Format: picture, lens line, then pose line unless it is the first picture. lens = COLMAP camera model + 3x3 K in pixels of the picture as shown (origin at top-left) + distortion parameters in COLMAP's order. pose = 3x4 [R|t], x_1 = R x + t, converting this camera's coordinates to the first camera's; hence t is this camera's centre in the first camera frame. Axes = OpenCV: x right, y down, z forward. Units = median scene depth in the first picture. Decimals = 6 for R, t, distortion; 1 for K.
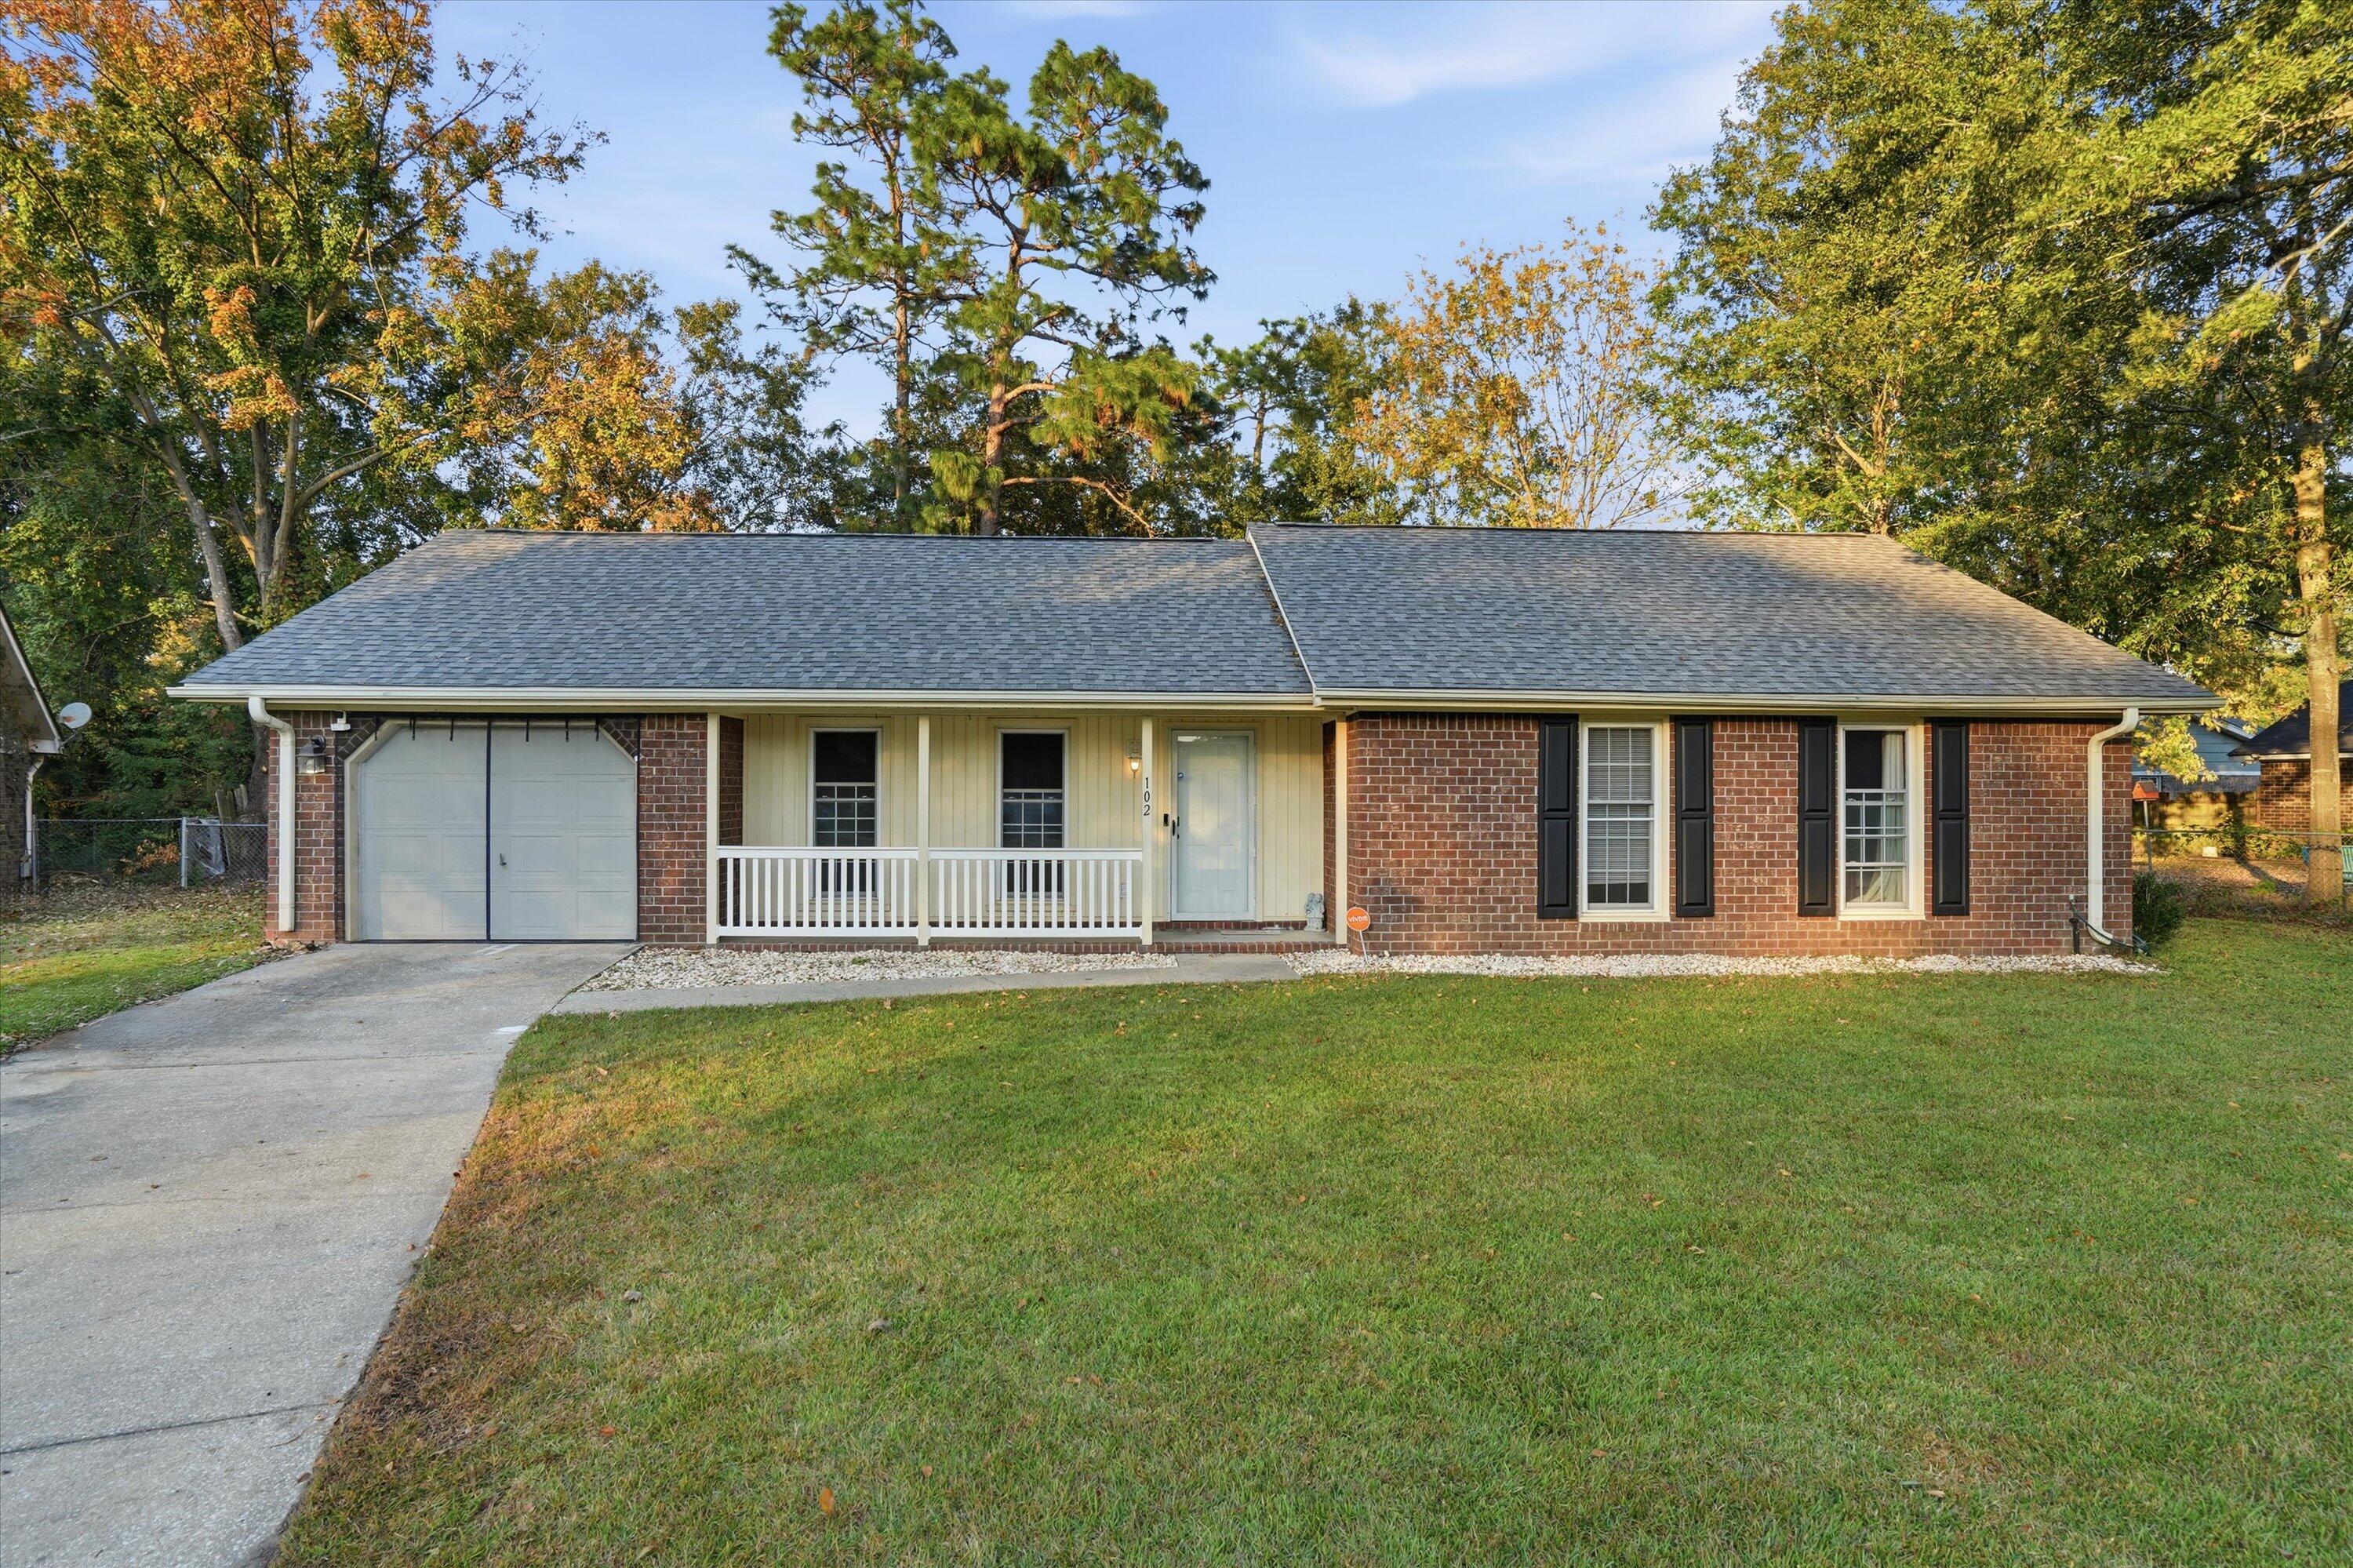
lens RADIAL K [[1369.0, 0, 1154.5], [0, 1369.0, 780.4], [0, 0, 1]] dist [-0.001441, 0.018761]
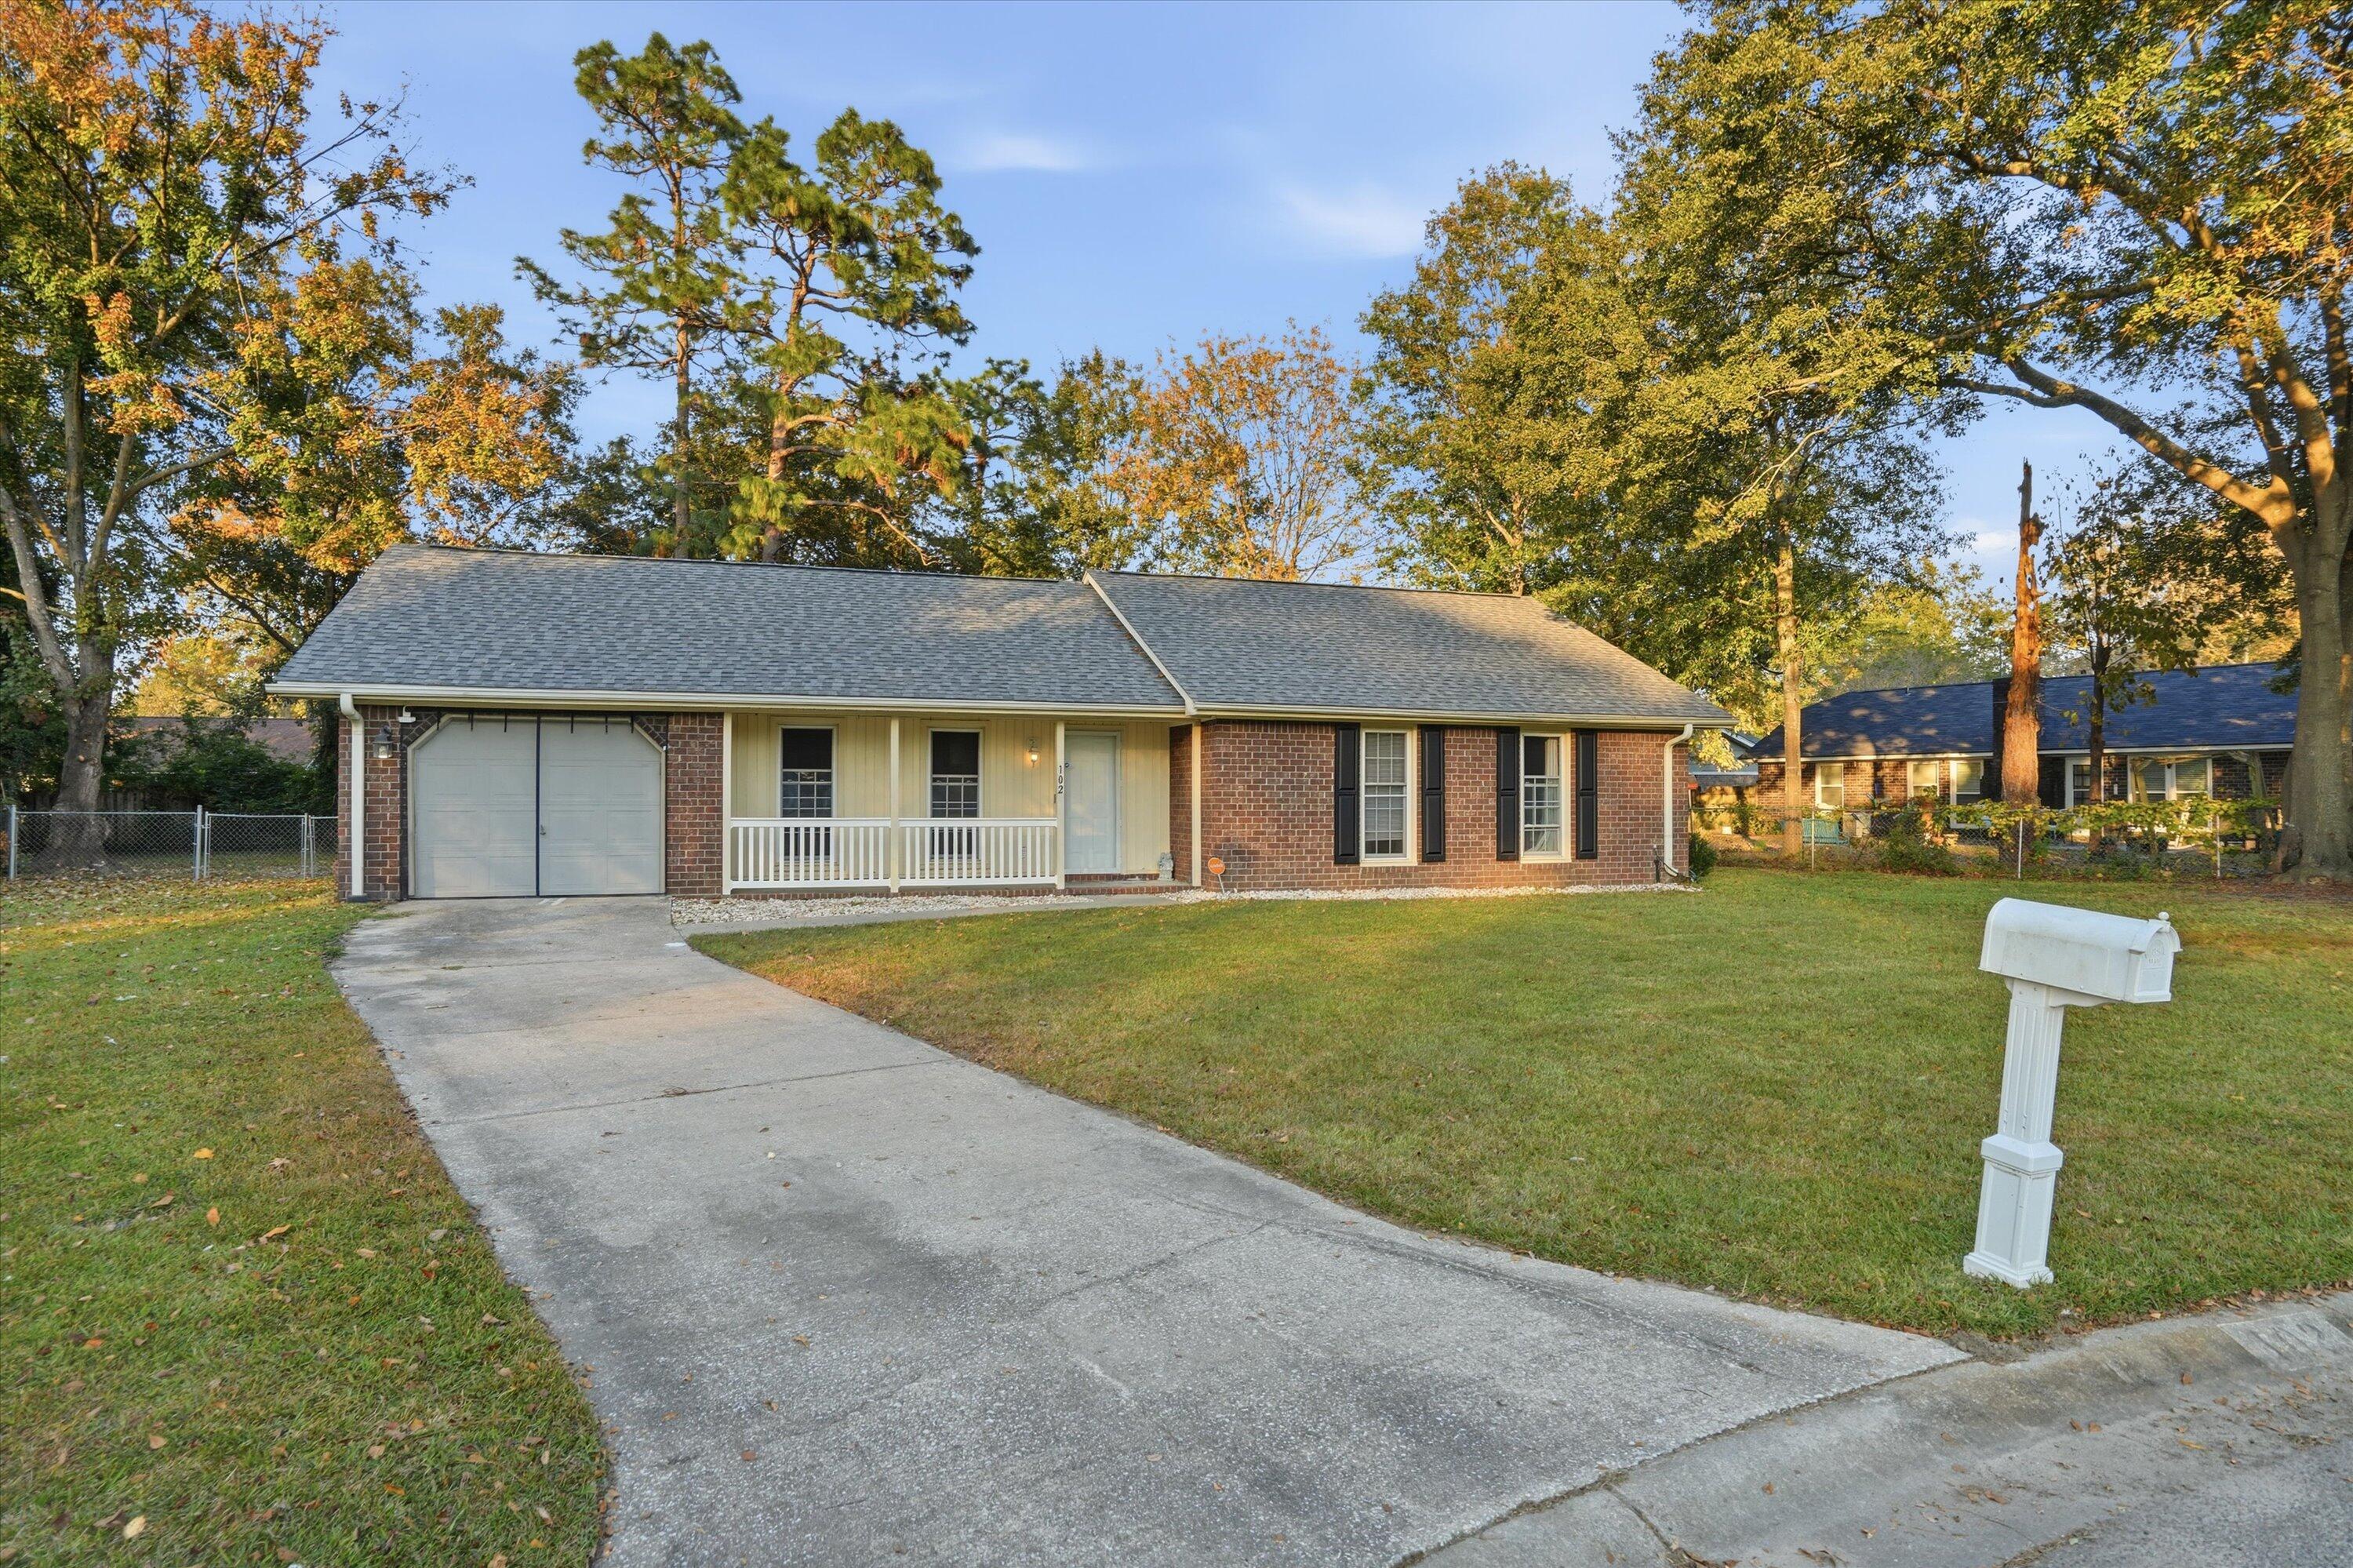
lens RADIAL K [[1369.0, 0, 1171.1], [0, 1369.0, 786.6], [0, 0, 1]] dist [-0.001441, 0.018761]
pose [[0.963511, 0.001484, 0.267664, -0.194670], [-0.002250, 0.999994, 0.002554, 0.011137], [-0.267659, -0.003063, 0.963509, -0.245140]]
